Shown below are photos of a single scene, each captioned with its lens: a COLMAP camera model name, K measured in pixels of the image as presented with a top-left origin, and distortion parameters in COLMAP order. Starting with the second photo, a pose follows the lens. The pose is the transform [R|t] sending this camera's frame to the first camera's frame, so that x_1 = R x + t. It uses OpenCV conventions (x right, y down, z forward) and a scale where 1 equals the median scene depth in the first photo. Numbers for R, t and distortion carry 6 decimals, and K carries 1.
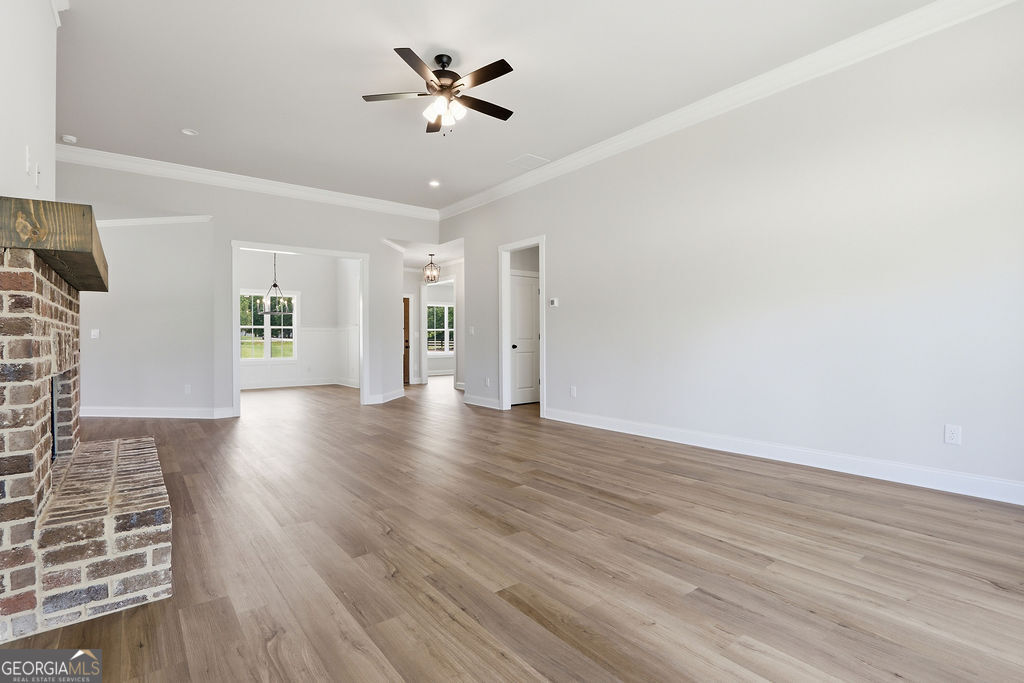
lens RADIAL K [[481.6, 0, 505.7], [0, 481.6, 338.3], [0, 0, 1]] dist [-0.013925, 0.001877]
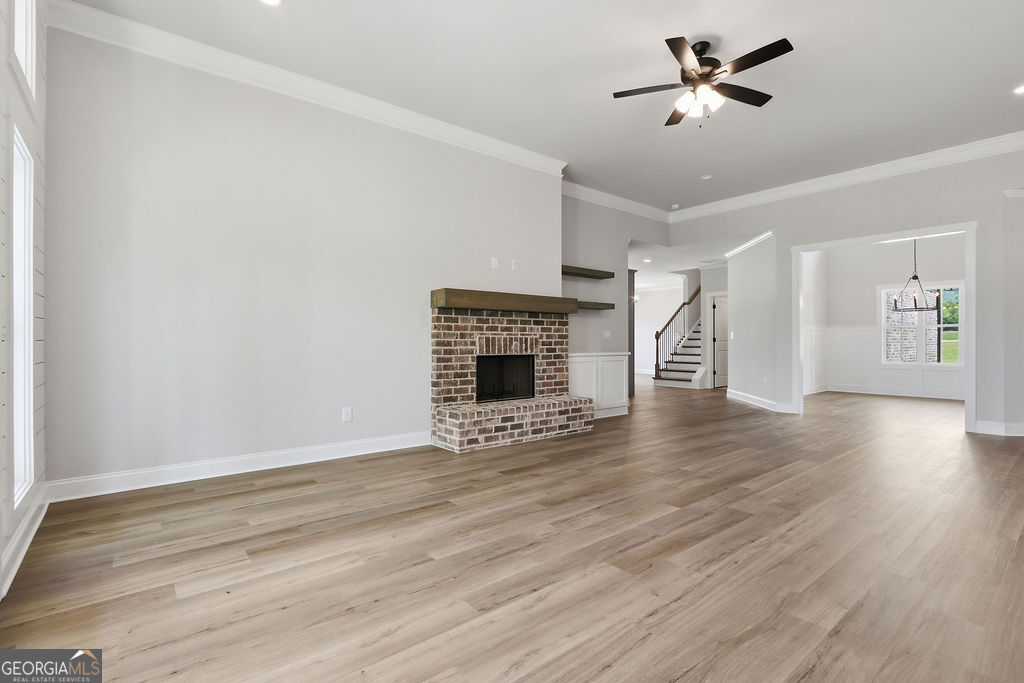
lens RADIAL K [[481.6, 0, 505.7], [0, 481.6, 338.3], [0, 0, 1]] dist [-0.013925, 0.001877]
pose [[0.018402, -0.001182, -0.999830, 1.259724], [-0.000912, 0.999999, -0.001199, -0.002247], [0.999830, 0.000934, 0.018401, 0.935482]]
